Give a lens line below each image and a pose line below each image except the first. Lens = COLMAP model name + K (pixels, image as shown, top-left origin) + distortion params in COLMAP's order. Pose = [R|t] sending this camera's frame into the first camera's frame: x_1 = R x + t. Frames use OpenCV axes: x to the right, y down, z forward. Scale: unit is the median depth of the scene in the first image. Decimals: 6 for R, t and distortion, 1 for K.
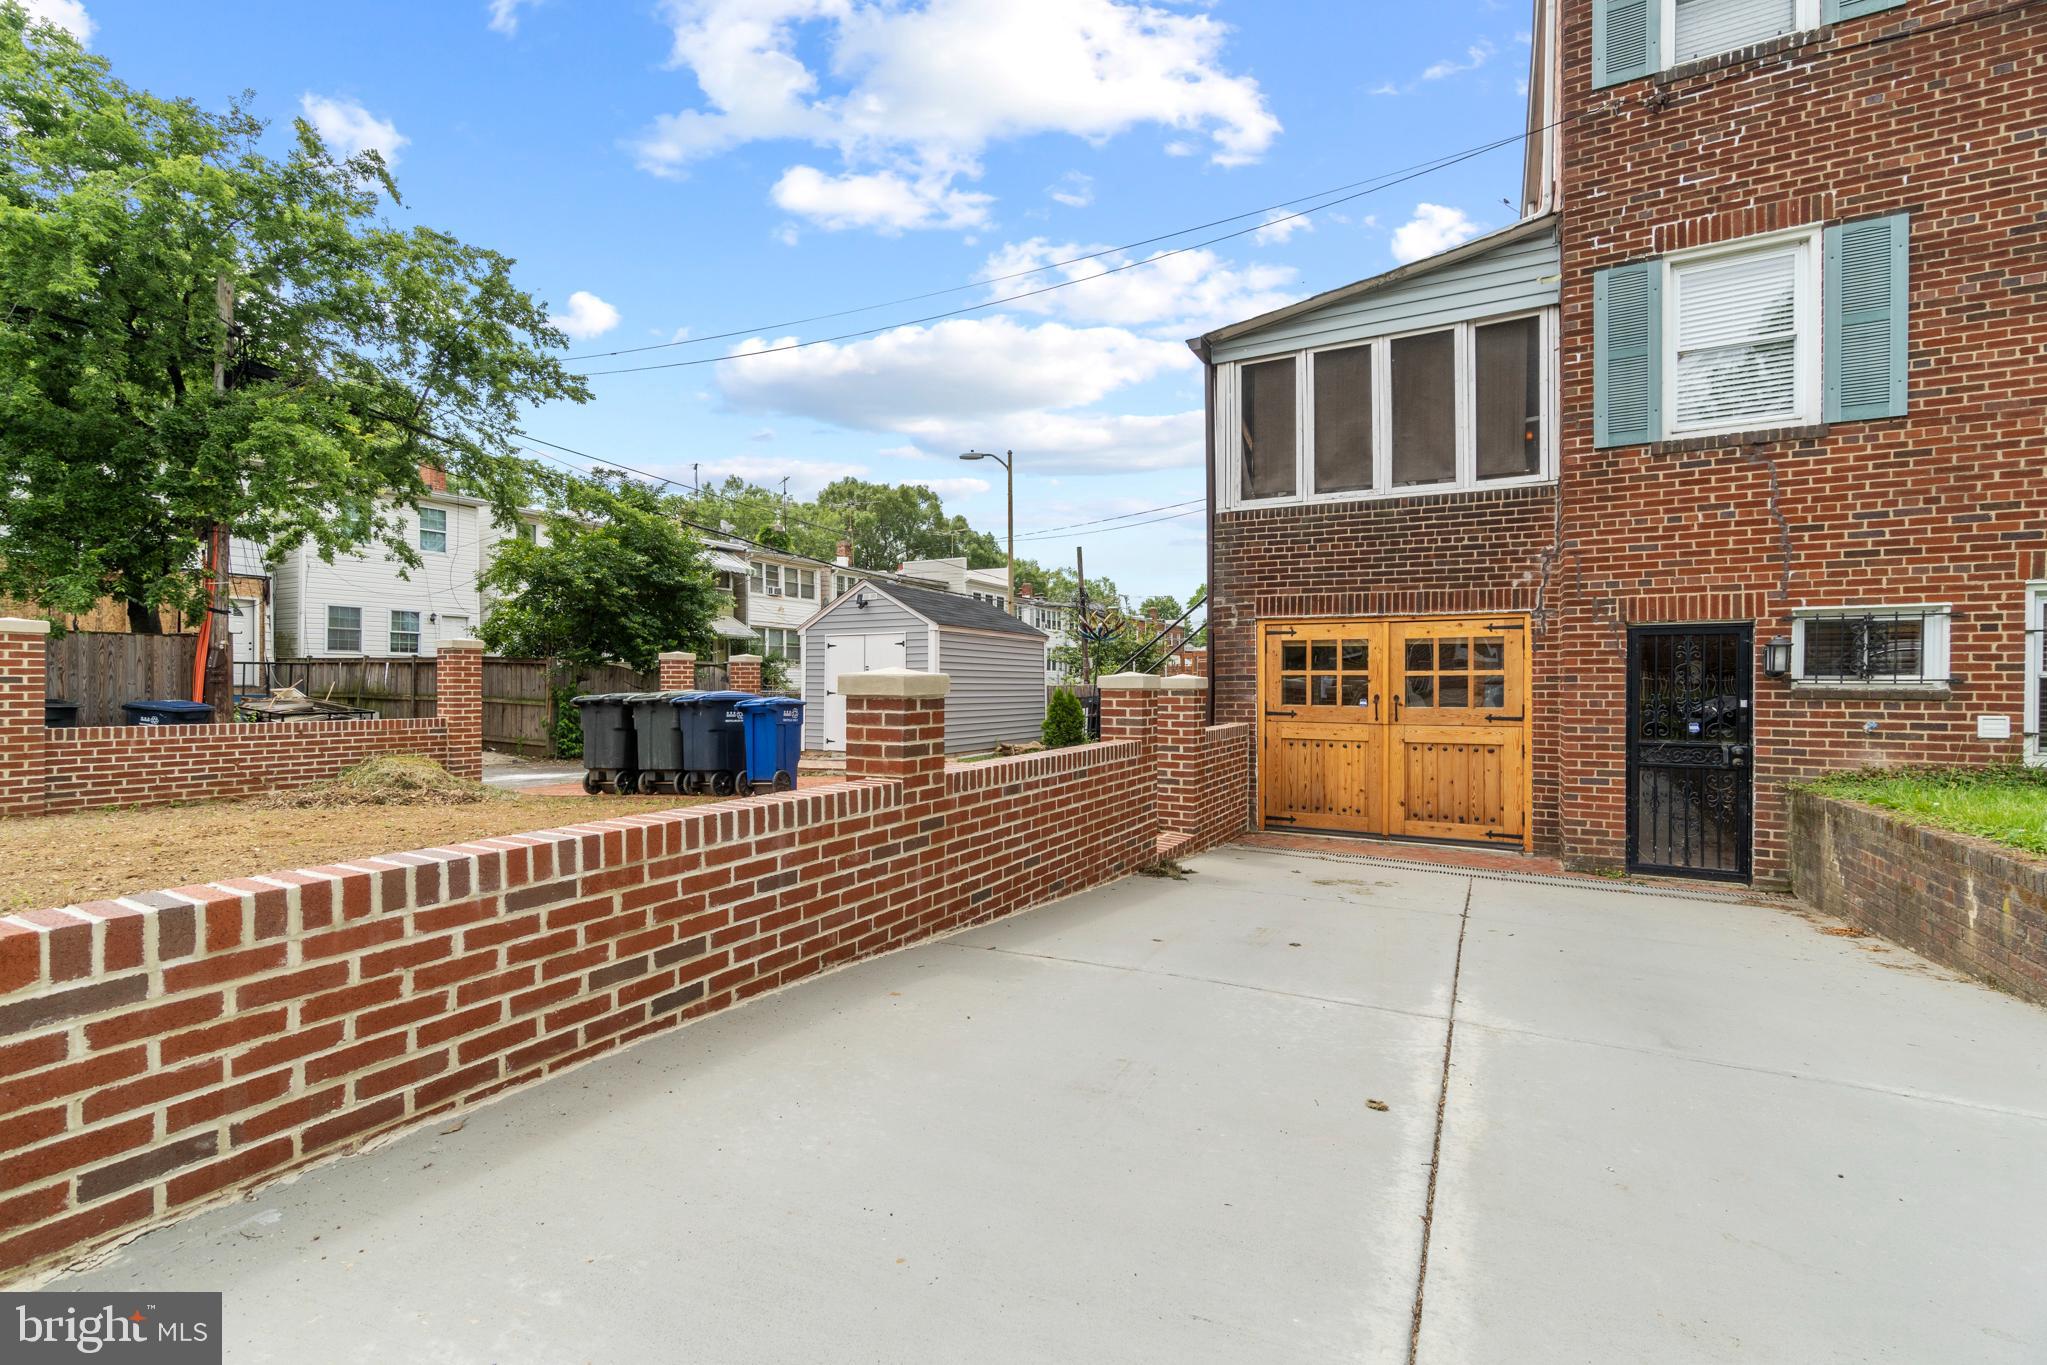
lens RADIAL K [[887.3, 0, 1015.4], [0, 887.3, 663.4], [0, 0, 1]] dist [-0.001711, 0.000728]
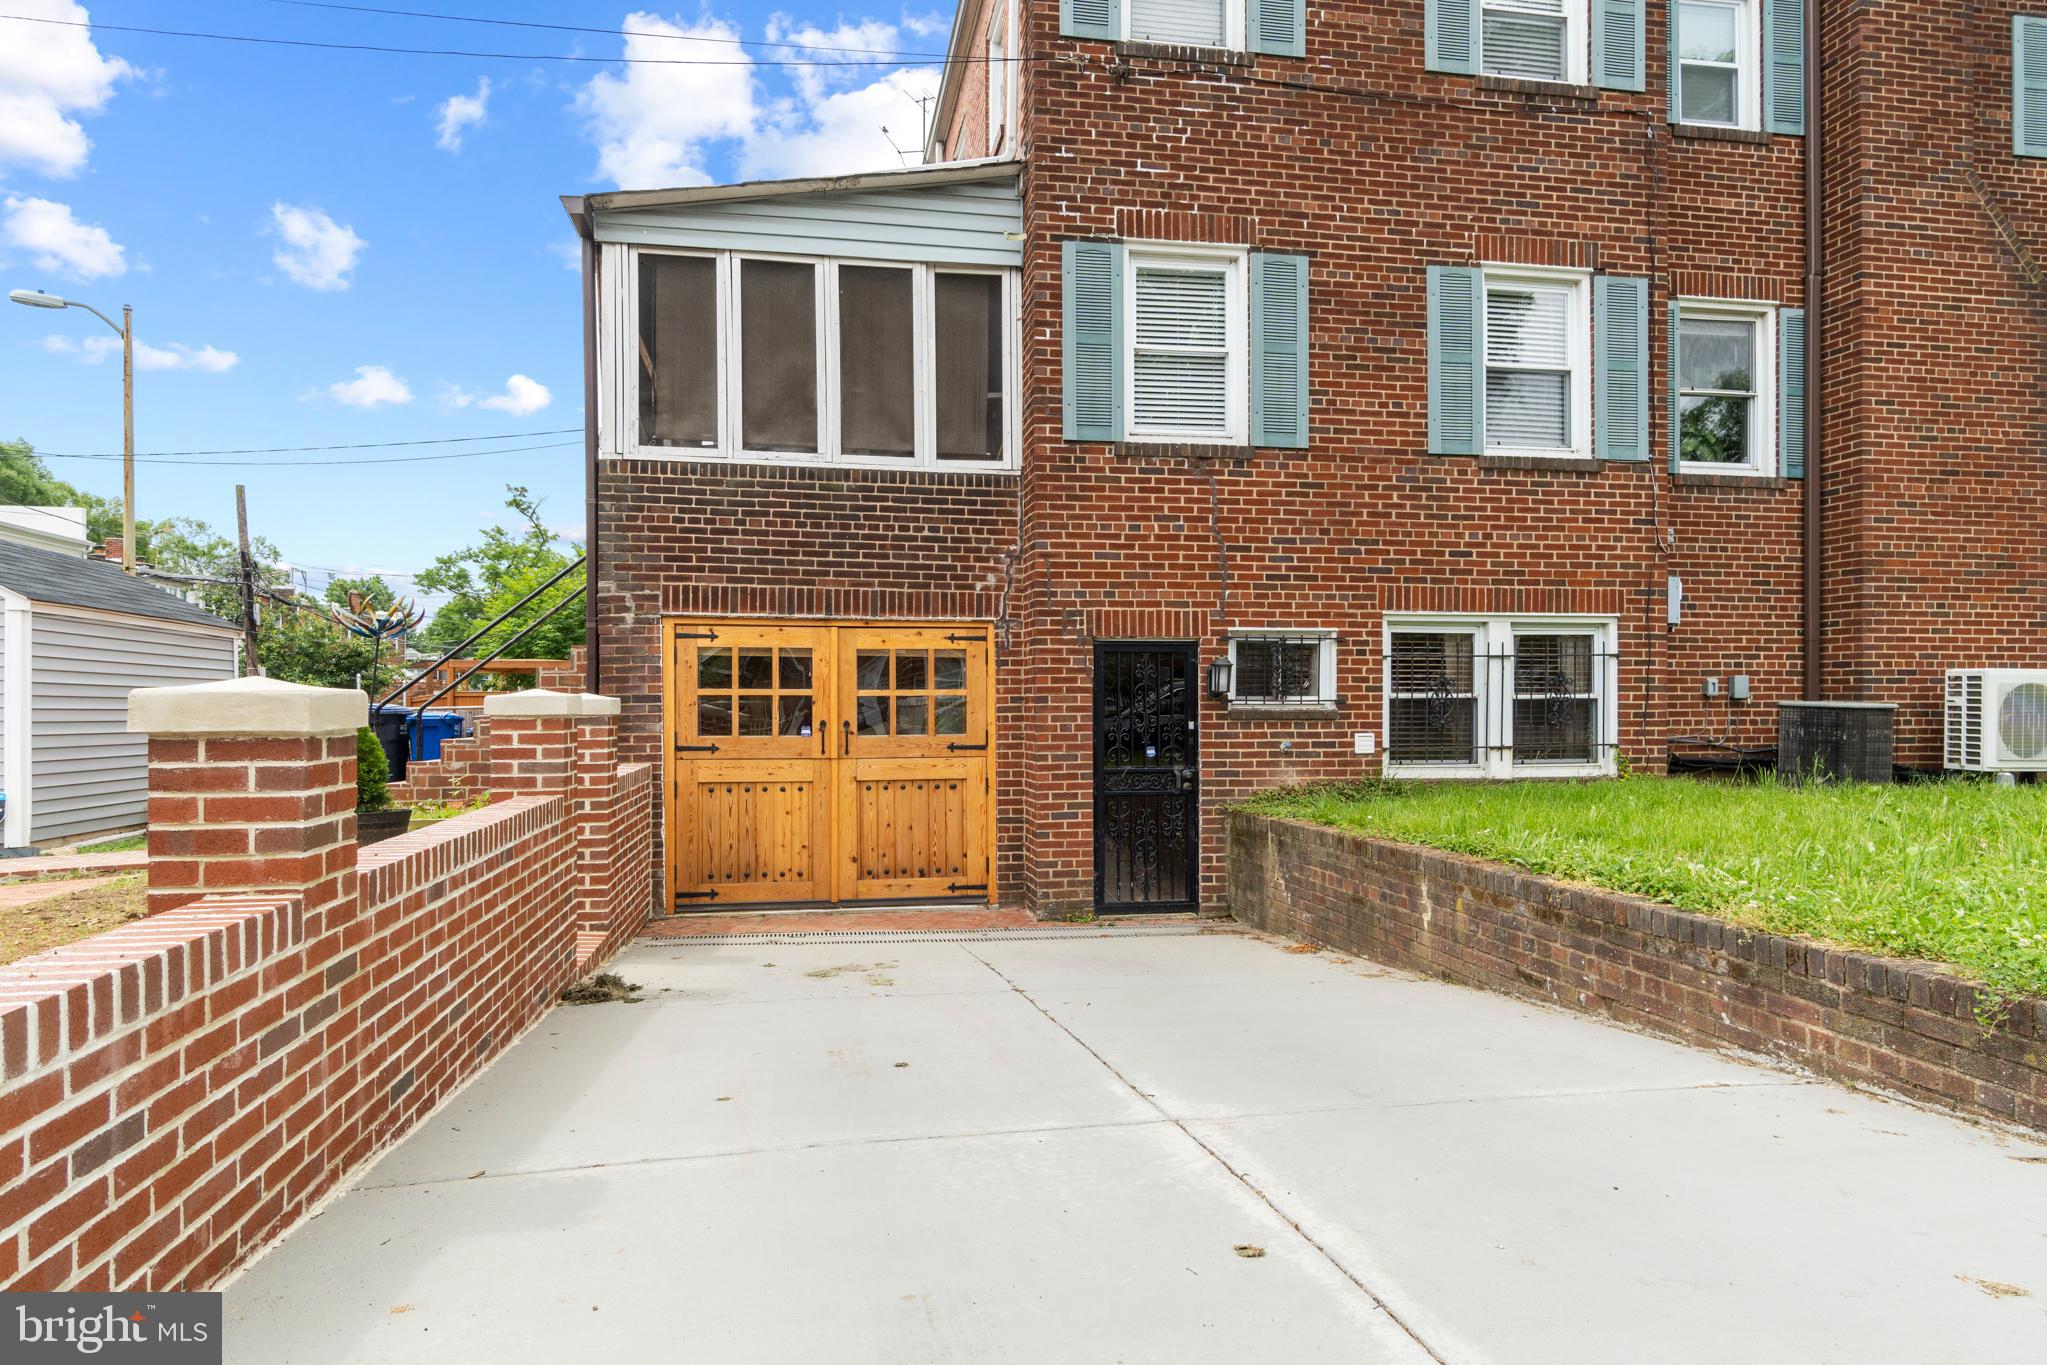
lens RADIAL K [[1193.5, 0, 1021.4], [0, 1193.5, 676.2], [0, 0, 1]] dist [0.002308, -0.001020]
pose [[0.778334, 0.011743, 0.627741, -0.129643], [-0.009777, 0.999931, -0.006583, 0.002211], [-0.627774, -0.001014, 0.778395, 0.101618]]
